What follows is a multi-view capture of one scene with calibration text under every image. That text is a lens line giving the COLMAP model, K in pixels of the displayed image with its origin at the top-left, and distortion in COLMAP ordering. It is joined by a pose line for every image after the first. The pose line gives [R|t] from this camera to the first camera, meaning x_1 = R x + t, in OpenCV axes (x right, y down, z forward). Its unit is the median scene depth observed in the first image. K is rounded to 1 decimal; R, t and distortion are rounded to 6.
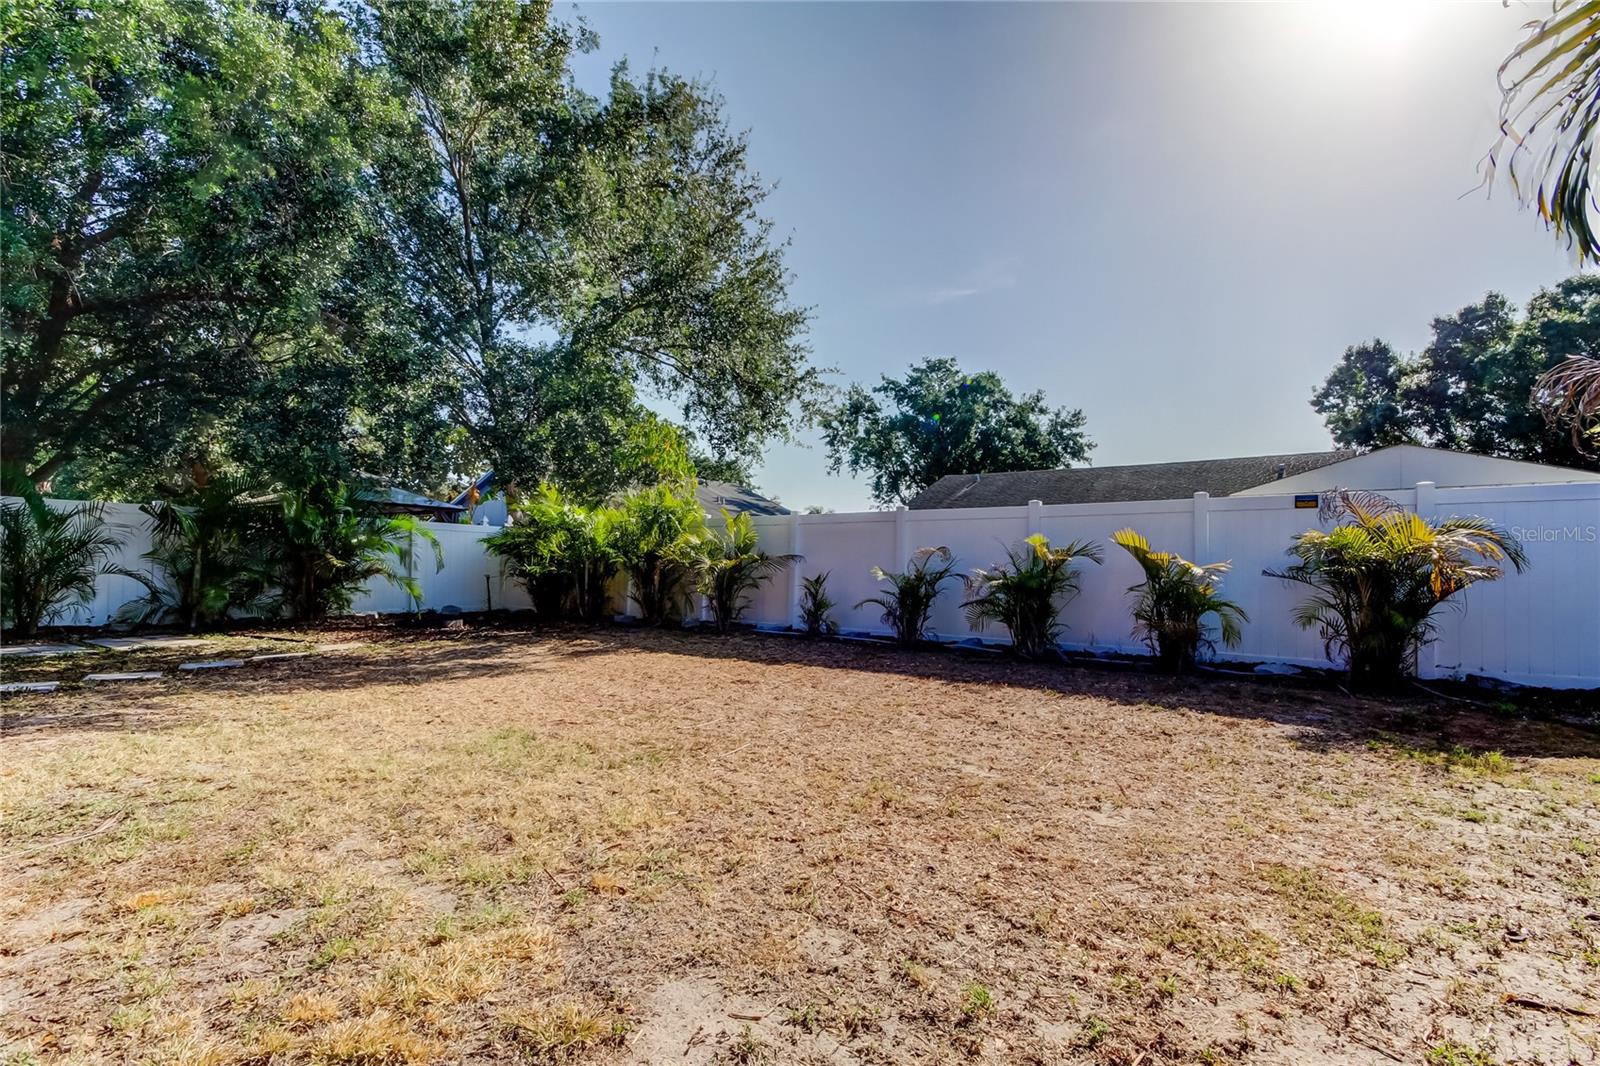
lens RADIAL K [[742.6, 0, 807.7], [0, 742.6, 550.3], [0, 0, 1]] dist [0.015586, -0.000027]
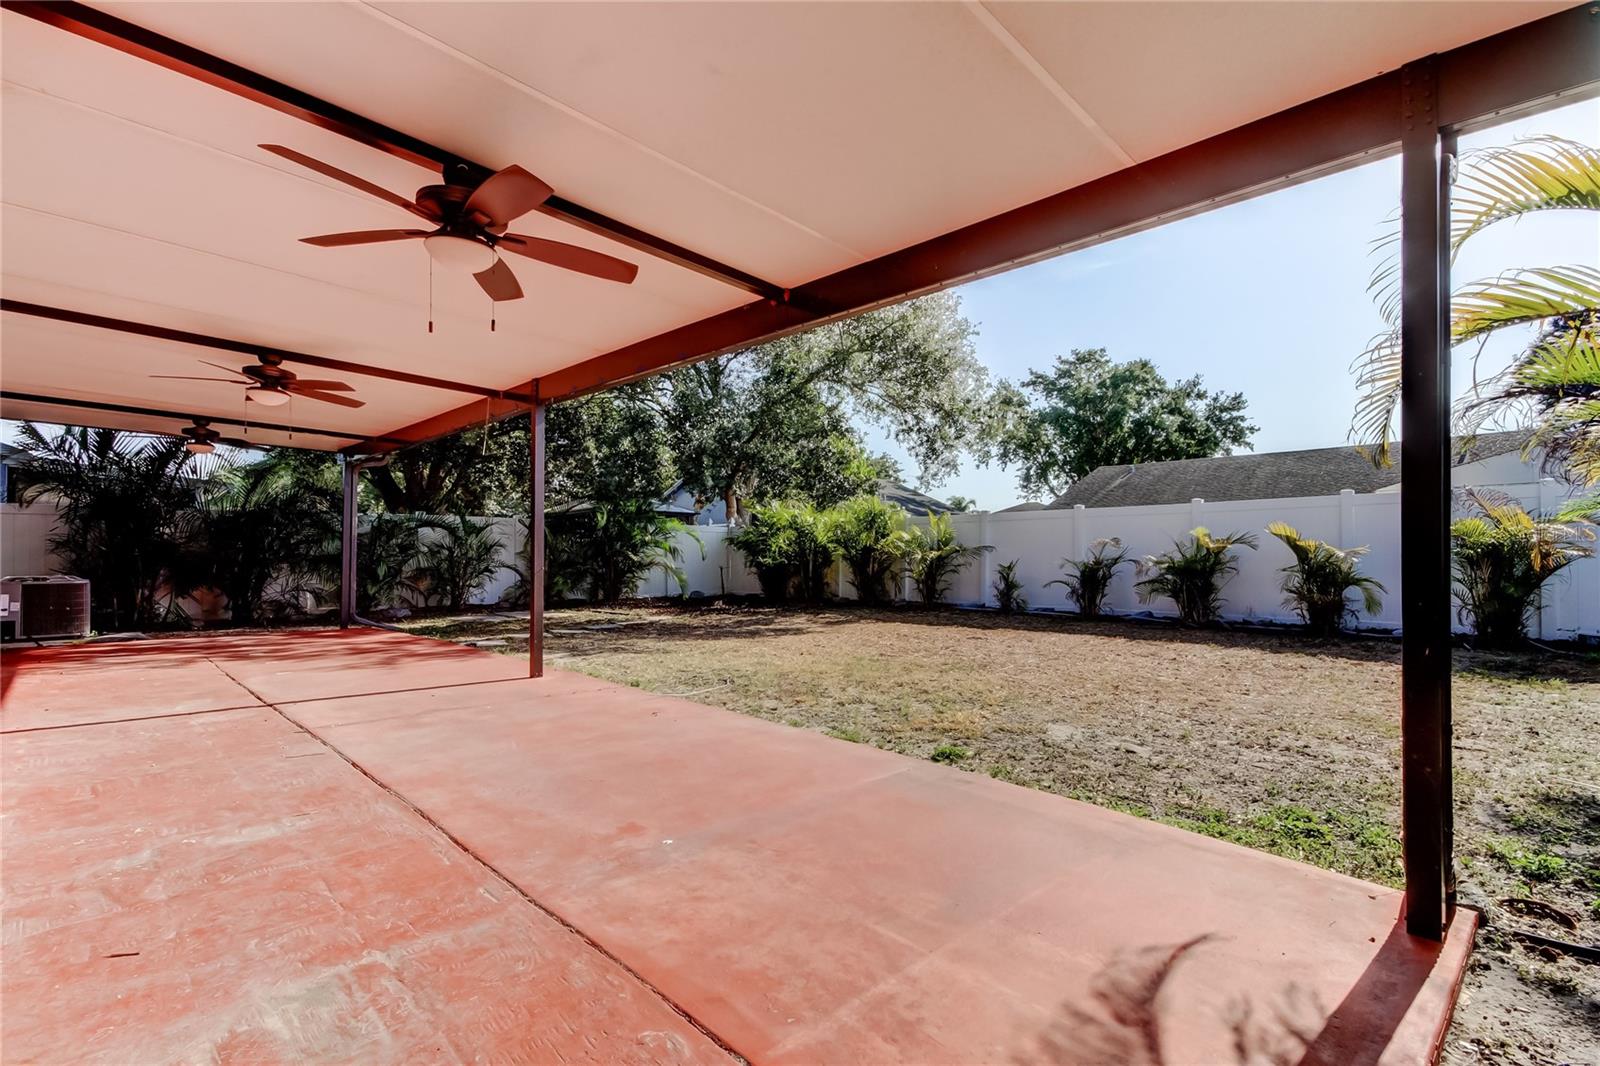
lens RADIAL K [[732.1, 0, 810.0], [0, 732.1, 550.4], [0, 0, 1]] dist [0.013537, 0.000173]
pose [[0.983411, -0.015562, -0.180722, -0.078107], [0.017770, 0.999786, 0.010600, -0.004574], [0.180518, -0.013635, 0.983477, -0.227502]]
